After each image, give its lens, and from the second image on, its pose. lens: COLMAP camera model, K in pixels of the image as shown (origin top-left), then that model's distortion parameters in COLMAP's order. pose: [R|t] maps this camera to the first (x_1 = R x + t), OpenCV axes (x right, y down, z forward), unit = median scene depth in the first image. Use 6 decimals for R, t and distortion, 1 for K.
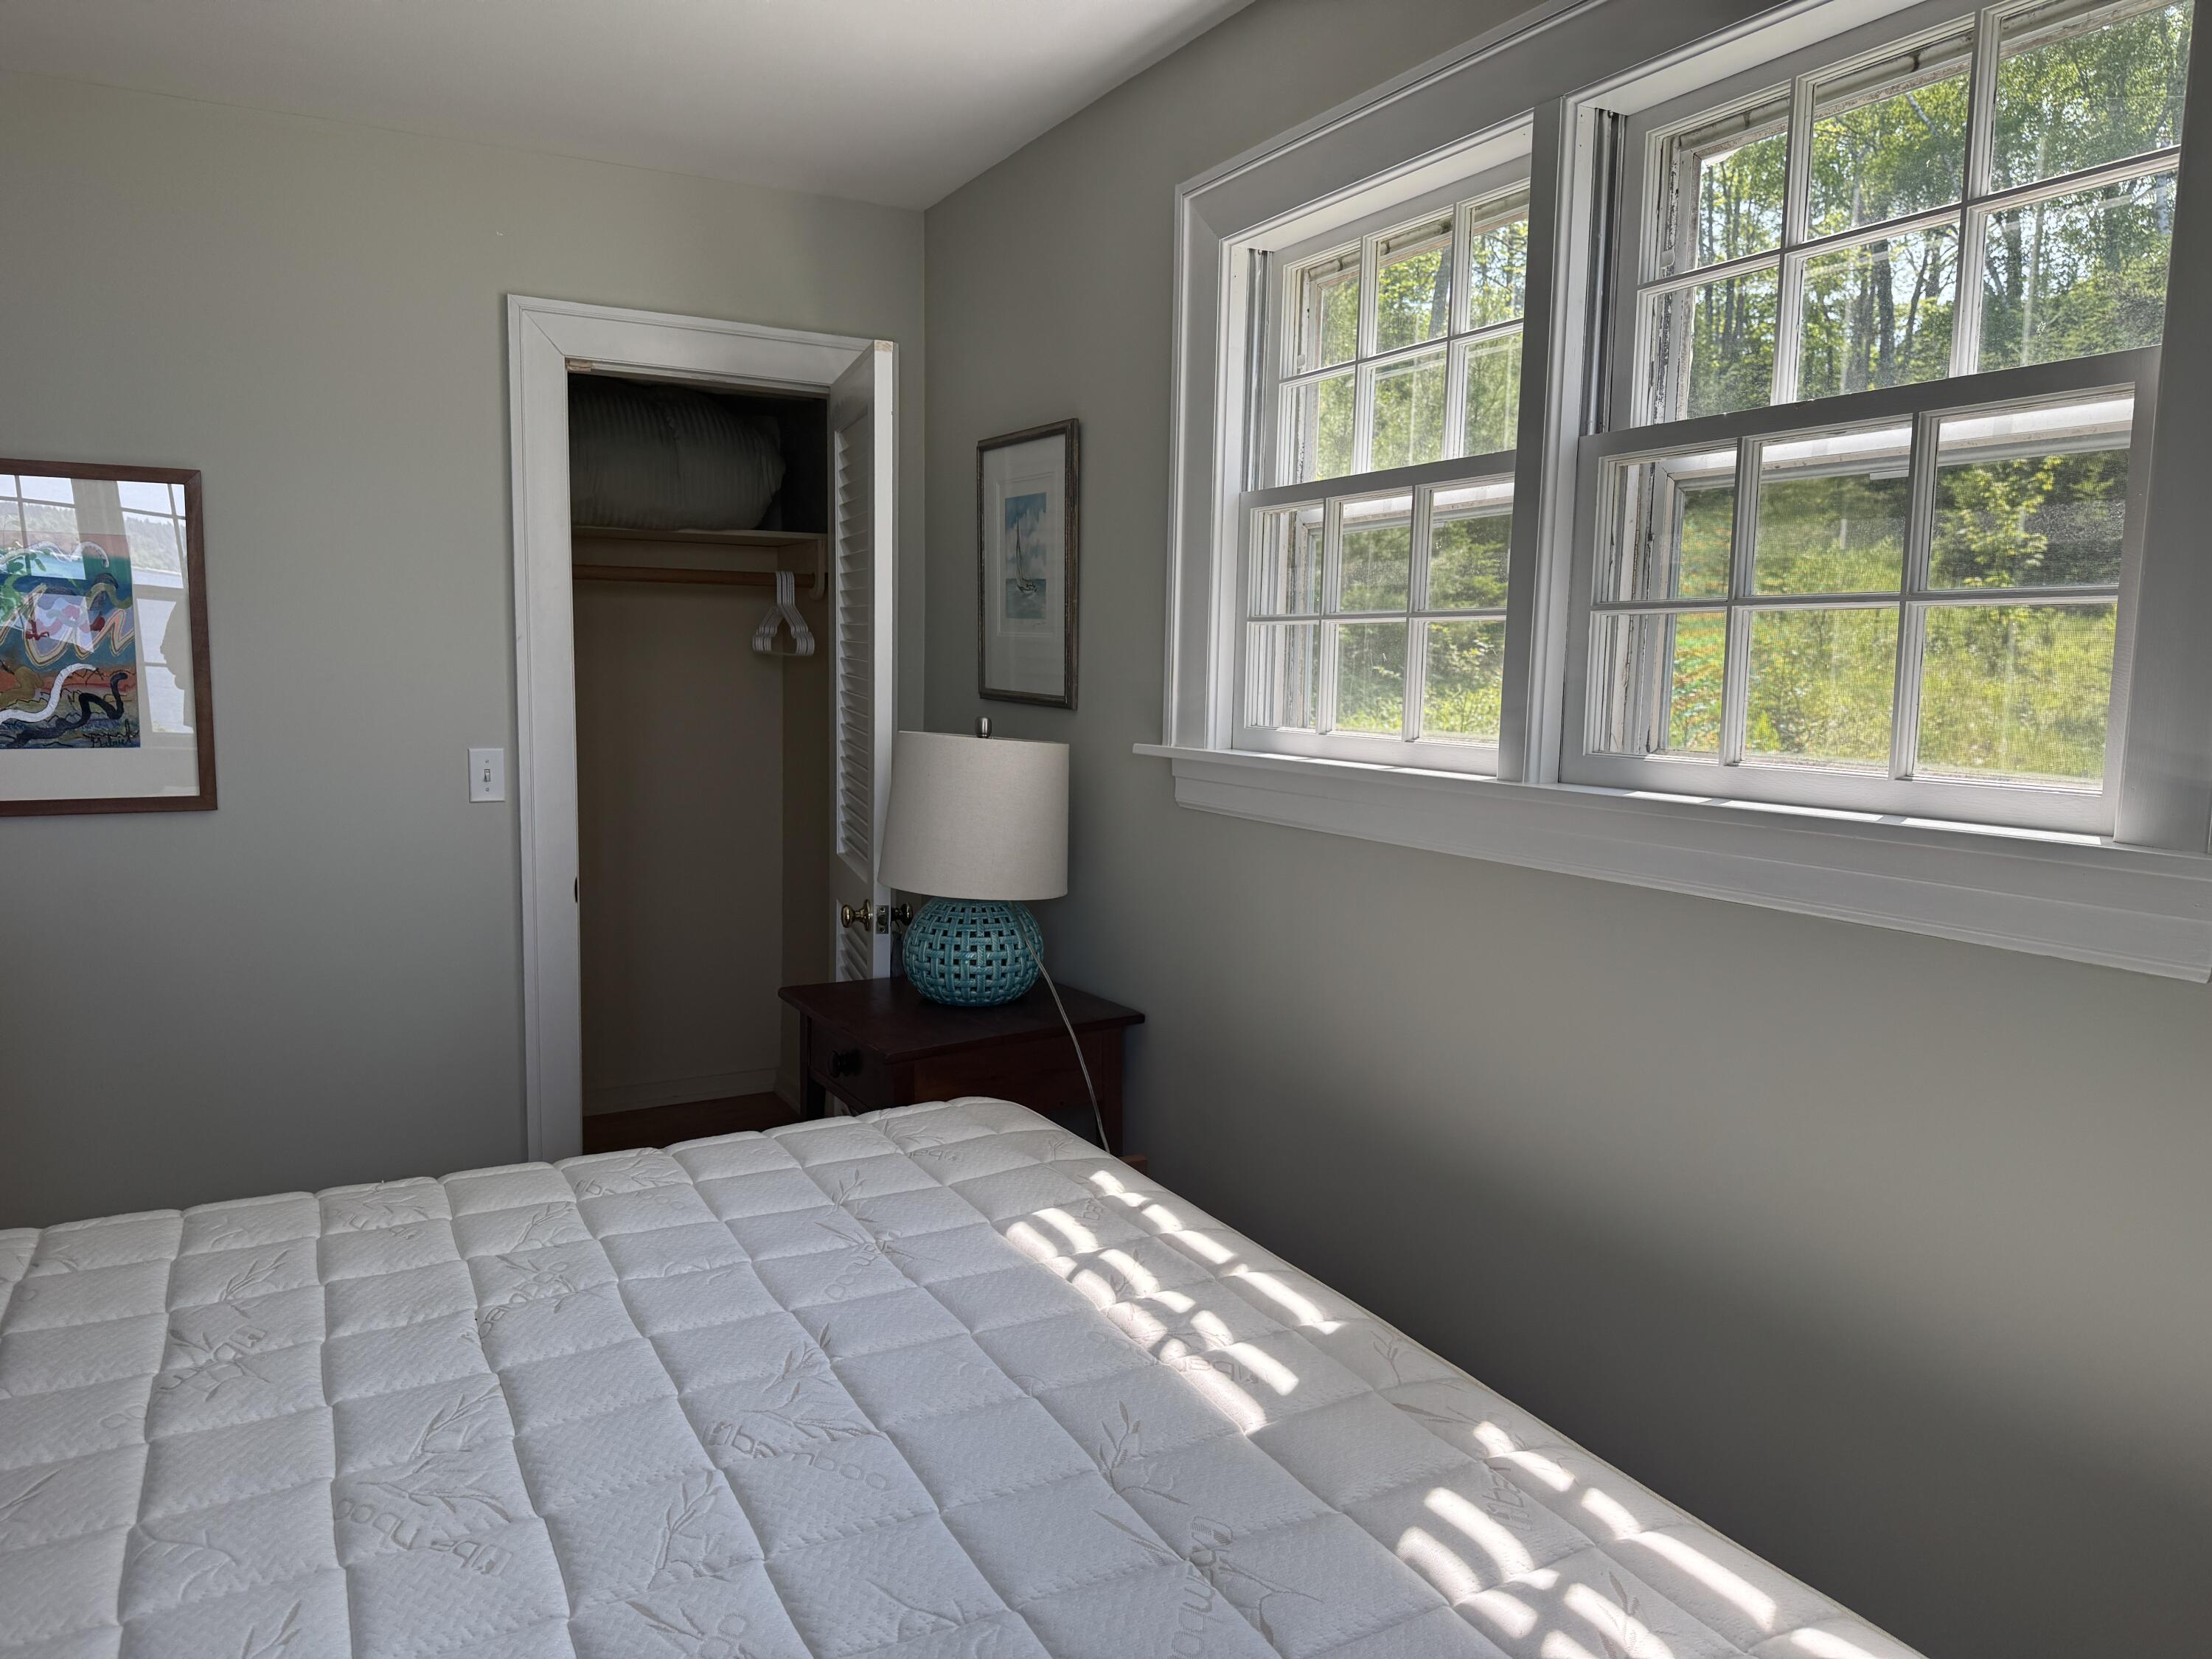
lens RADIAL K [[1550.5, 0, 1074.6], [0, 1550.5, 822.8], [0, 0, 1]] dist [0.209177, -0.393527]
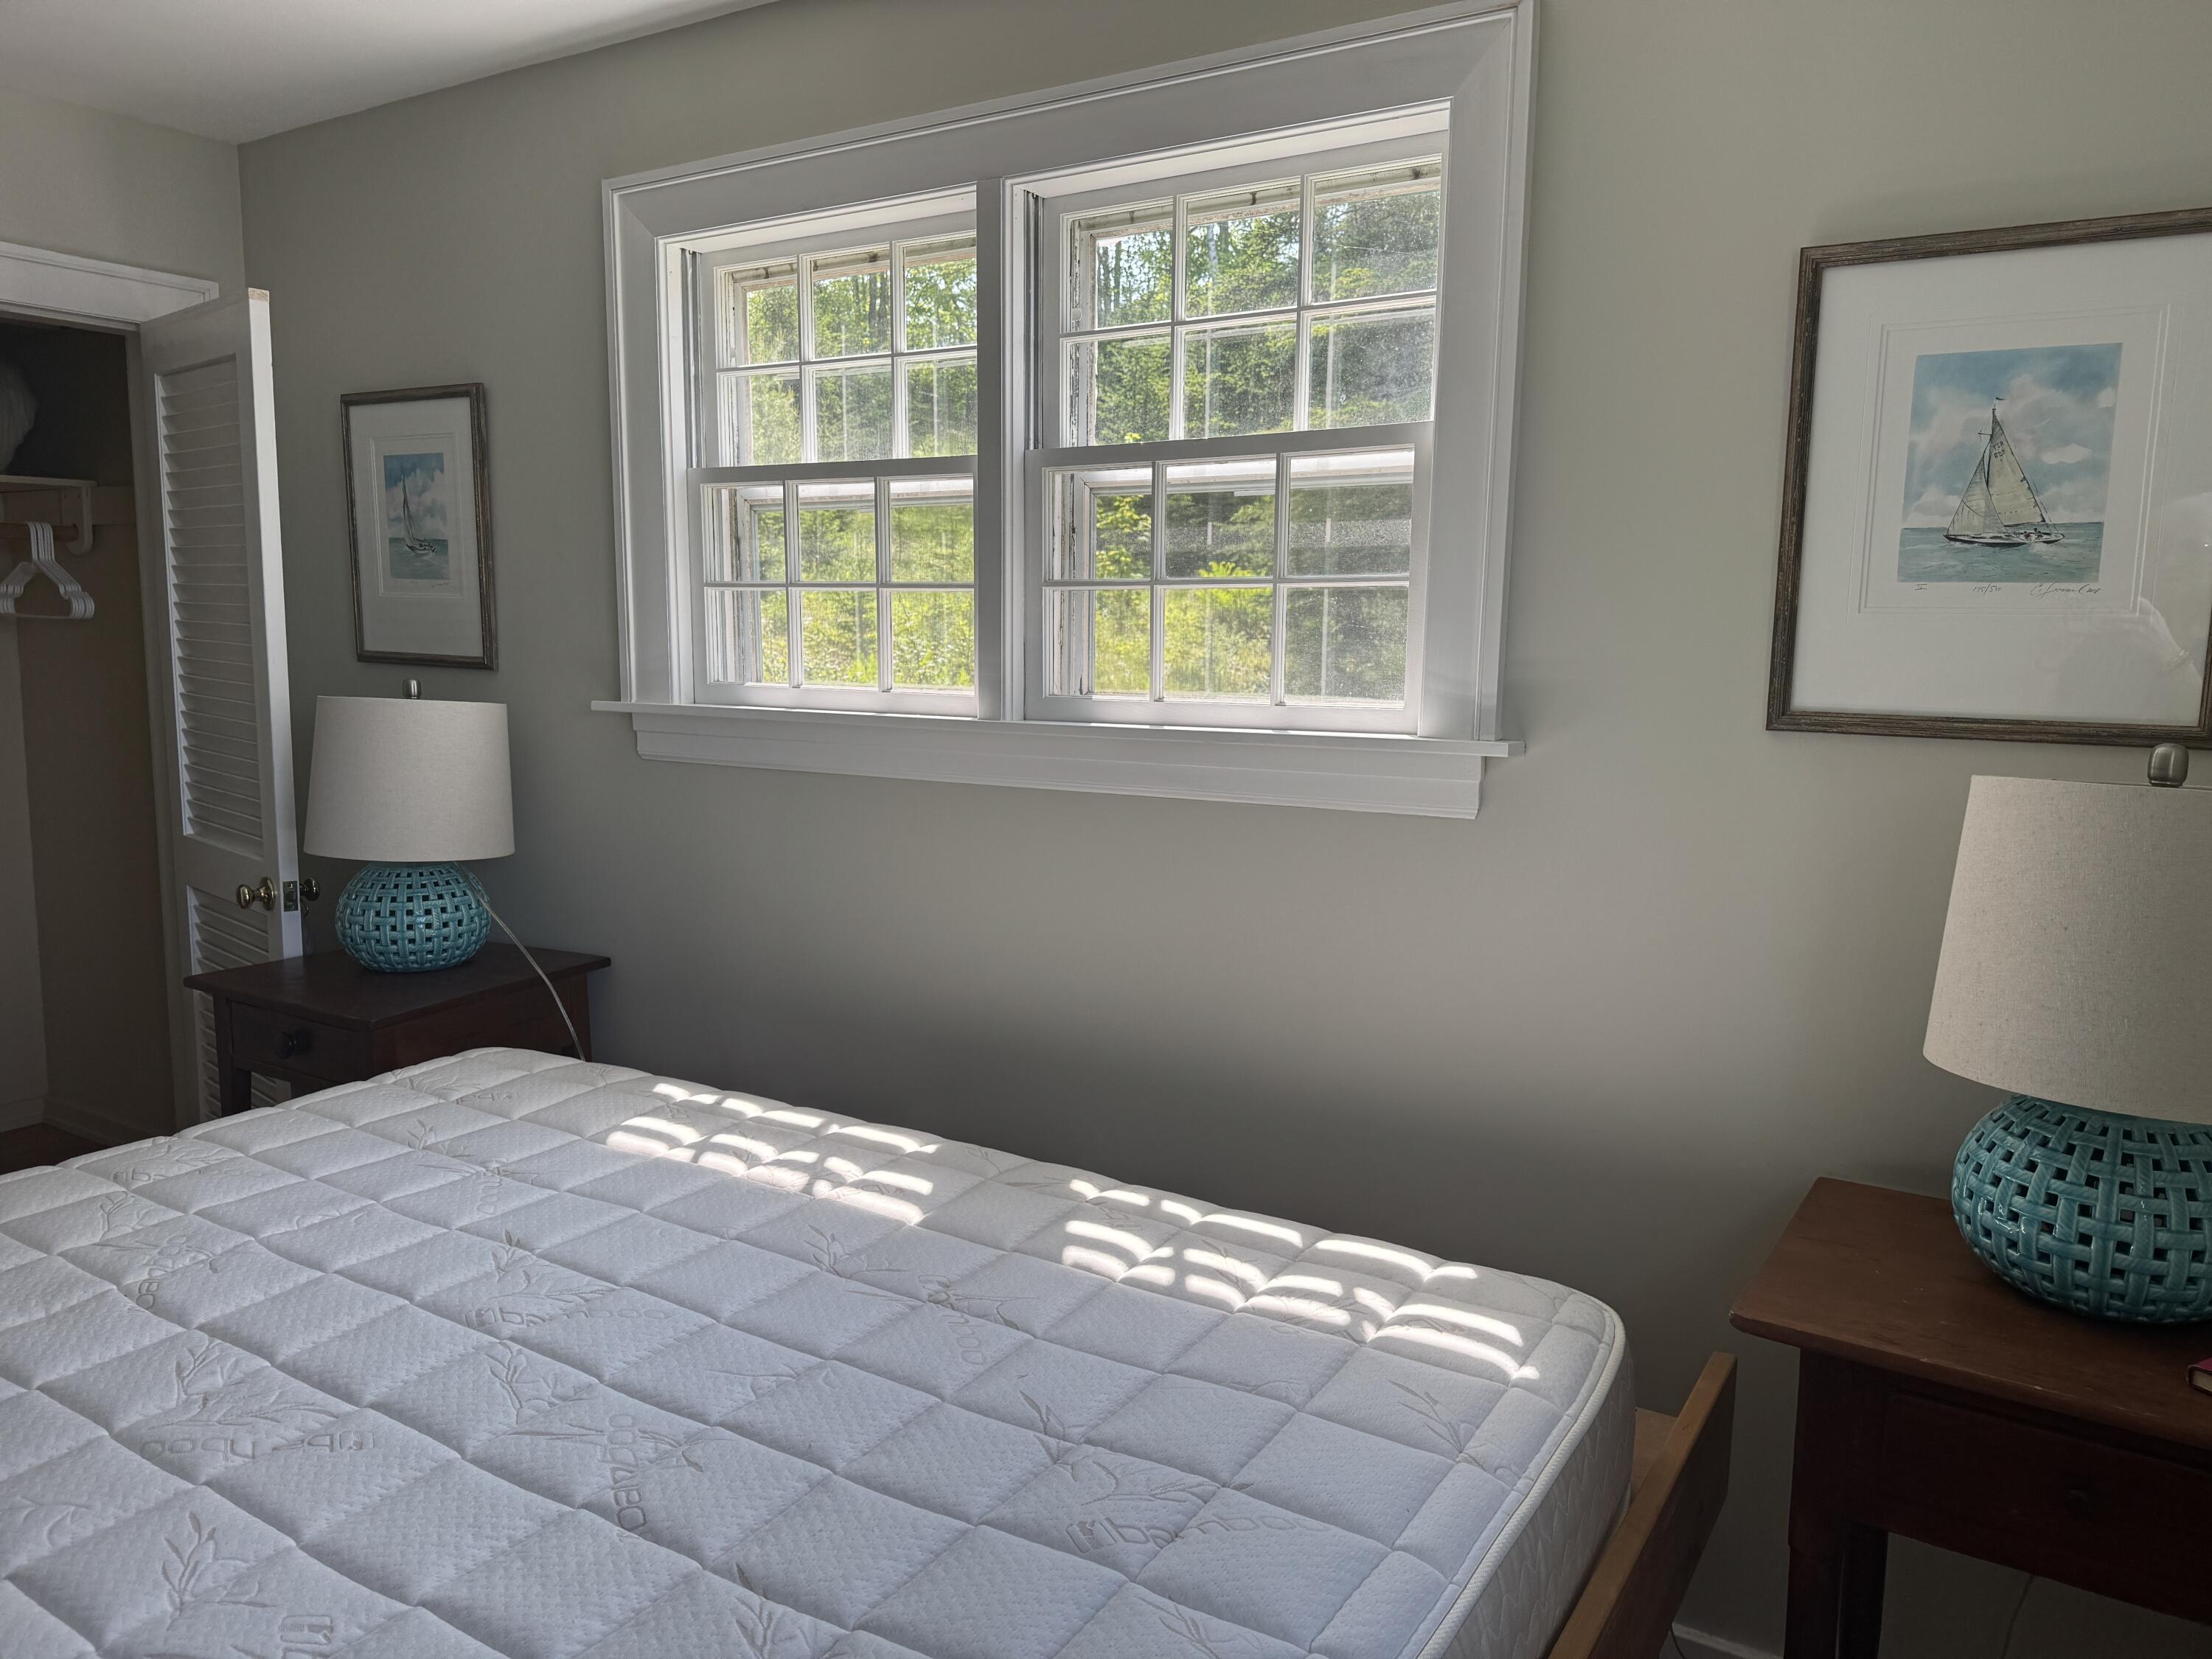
lens RADIAL K [[1560.1, 0, 1104.6], [0, 1560.1, 835.4], [0, 0, 1]] dist [0.097694, -0.131149]
pose [[0.862933, -0.073422, 0.499956, -0.220351], [0.057045, 0.997218, 0.047988, 0.008991], [-0.502088, -0.012891, 0.864720, -0.107800]]
